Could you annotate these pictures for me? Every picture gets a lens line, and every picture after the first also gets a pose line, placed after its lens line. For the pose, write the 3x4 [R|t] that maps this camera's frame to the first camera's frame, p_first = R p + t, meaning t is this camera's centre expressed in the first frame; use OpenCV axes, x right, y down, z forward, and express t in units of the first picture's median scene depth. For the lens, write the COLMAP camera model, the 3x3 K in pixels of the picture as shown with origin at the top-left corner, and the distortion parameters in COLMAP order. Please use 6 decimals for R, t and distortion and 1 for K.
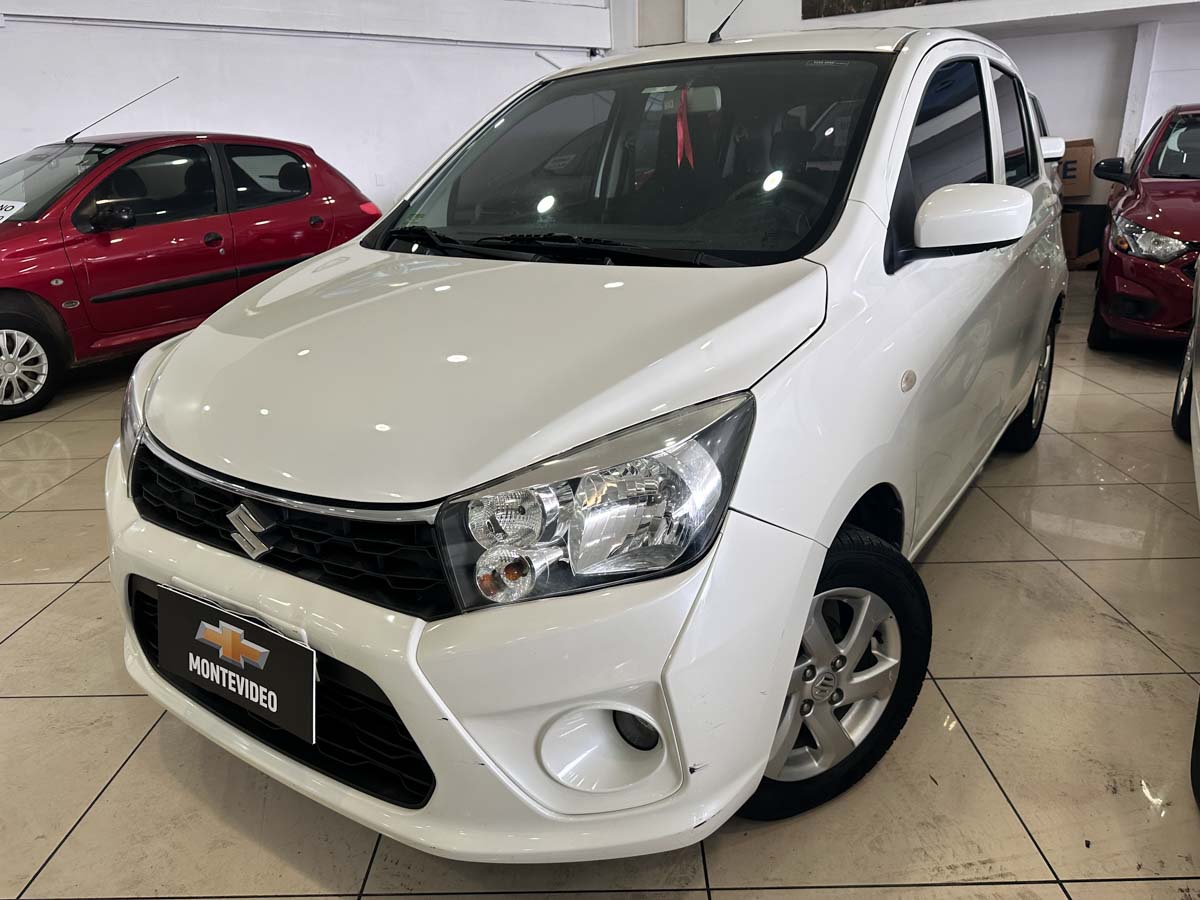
lens RADIAL K [[830.0, 0, 602.3], [0, 830.0, 428.7], [0, 0, 1]] dist [0.084777, -0.071567]
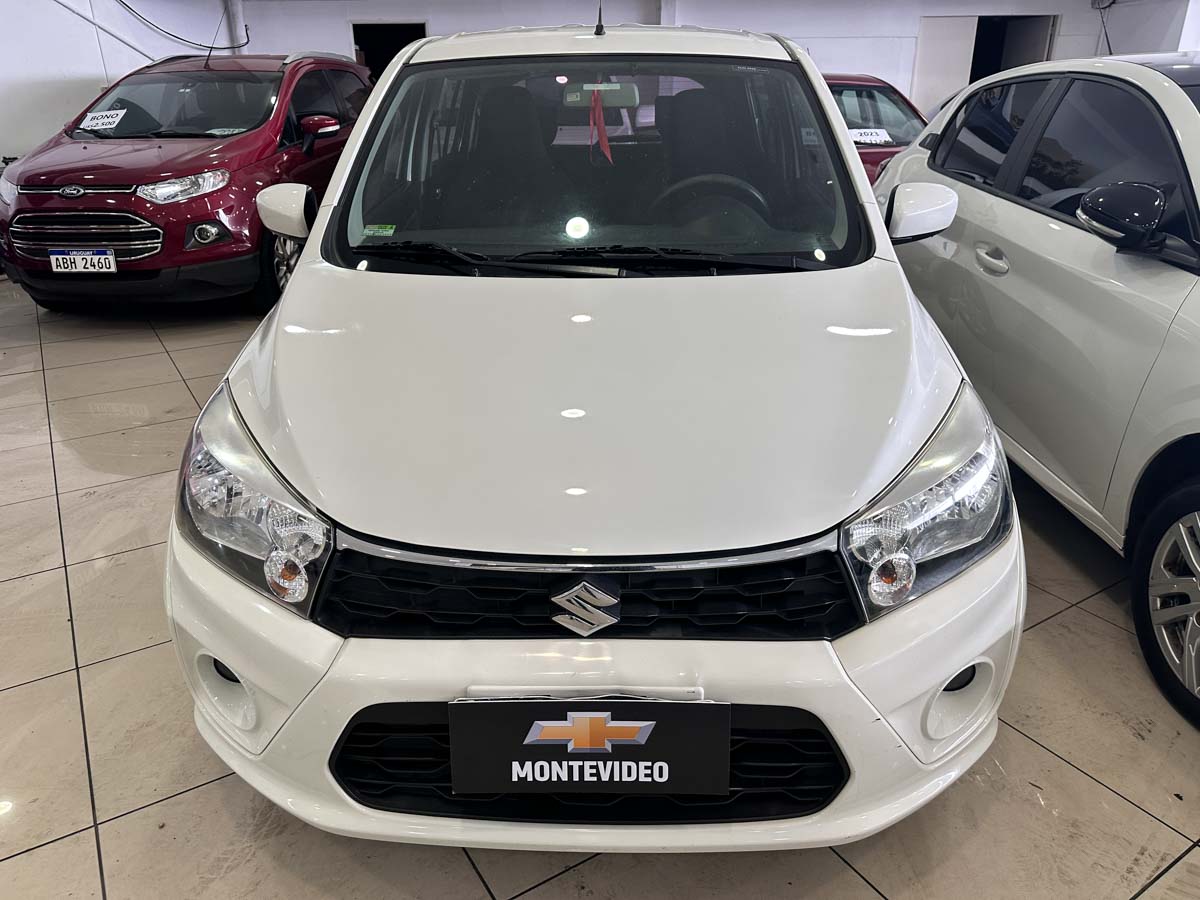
lens RADIAL K [[844.8, 0, 590.5], [0, 844.8, 446.7], [0, 0, 1]] dist [0.074800, -0.079448]
pose [[0.847902, -0.183561, 0.497360, -0.839940], [0.148517, 0.982824, 0.109539, -0.153486], [-0.508925, -0.019011, 0.860601, 0.202645]]
